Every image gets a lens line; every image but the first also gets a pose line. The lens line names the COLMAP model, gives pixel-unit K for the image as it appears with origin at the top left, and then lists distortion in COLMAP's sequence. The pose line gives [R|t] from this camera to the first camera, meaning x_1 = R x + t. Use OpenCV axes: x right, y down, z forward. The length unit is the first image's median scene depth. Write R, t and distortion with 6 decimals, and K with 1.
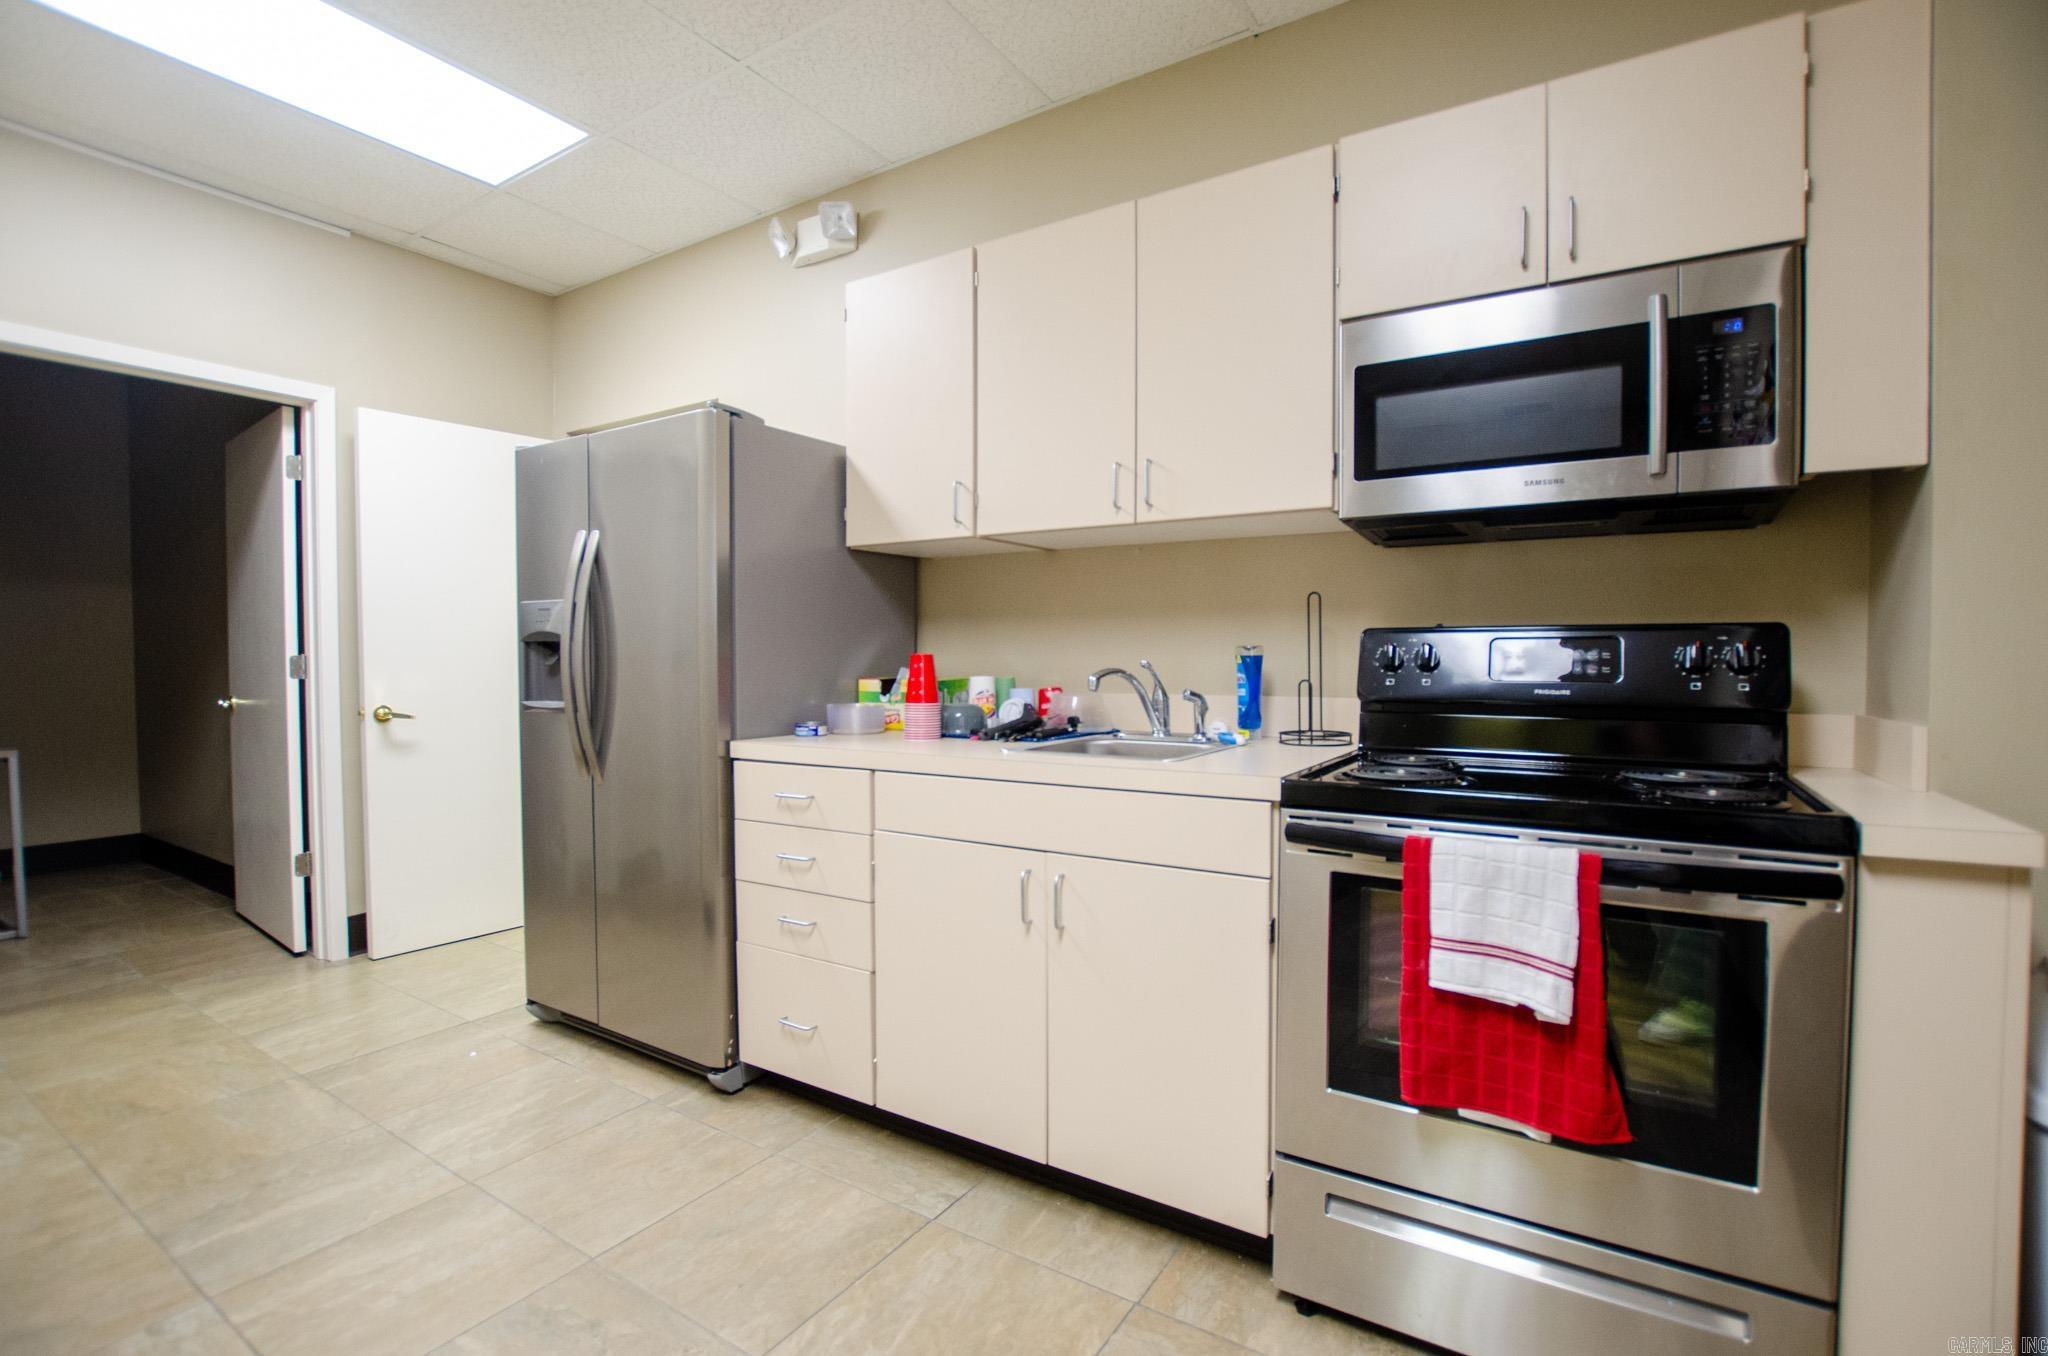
lens RADIAL K [[900.1, 0, 1006.0], [0, 900.1, 681.2], [0, 0, 1]] dist [-0.034446, -0.000184]
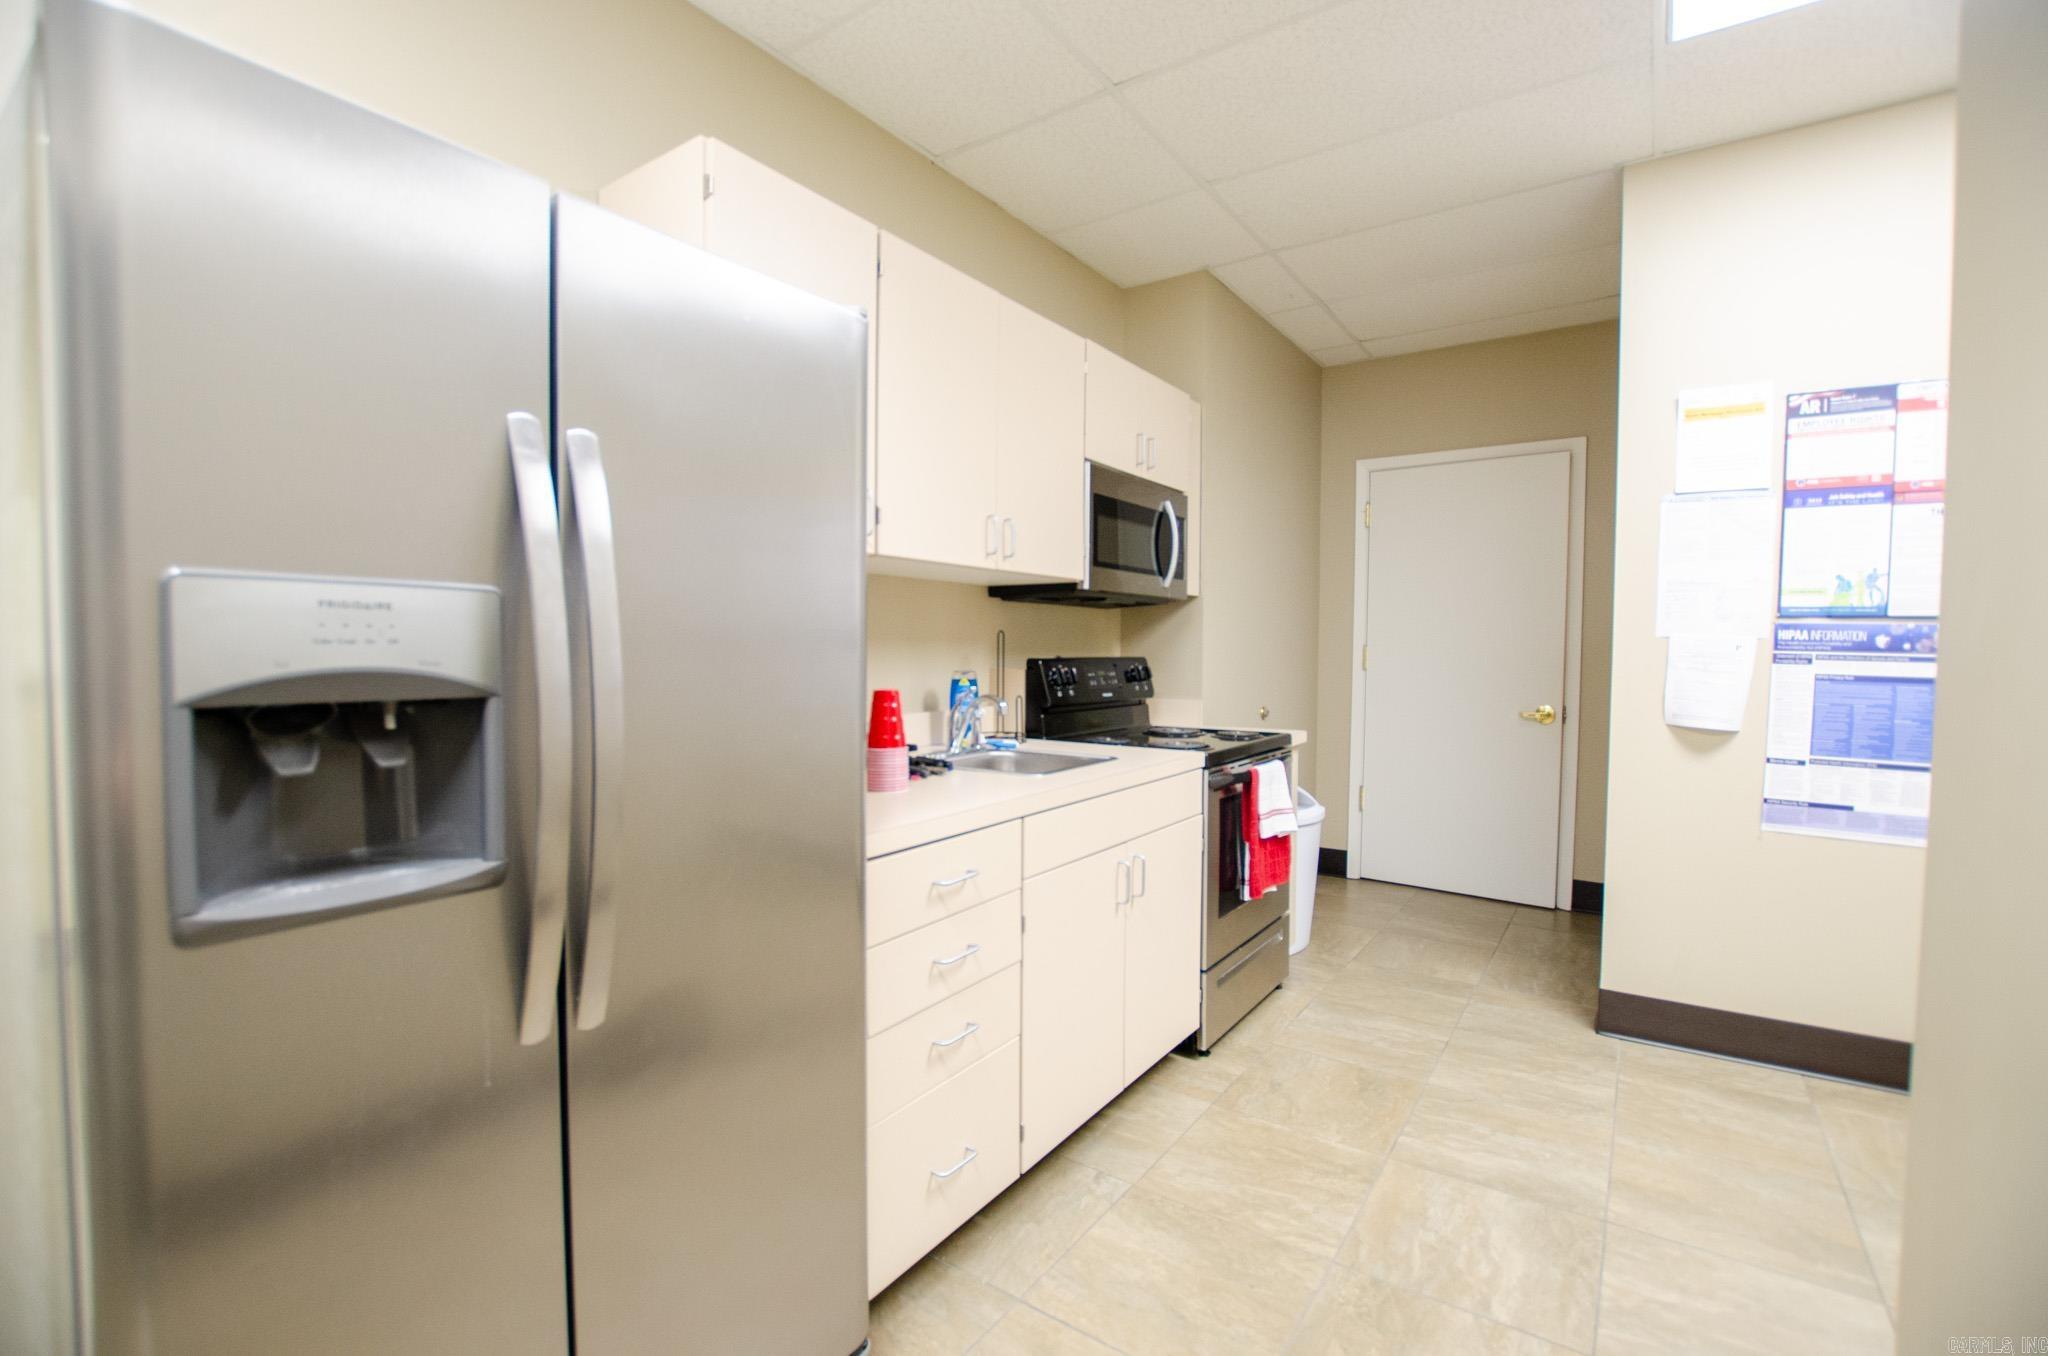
lens RADIAL K [[900.1, 0, 1006.0], [0, 900.1, 681.2], [0, 0, 1]] dist [-0.034446, -0.000184]
pose [[0.052865, -0.035301, 0.997978, -1.074899], [0.020228, 0.999208, 0.034273, -0.073498], [-0.998397, 0.018376, 0.053537, 0.969177]]
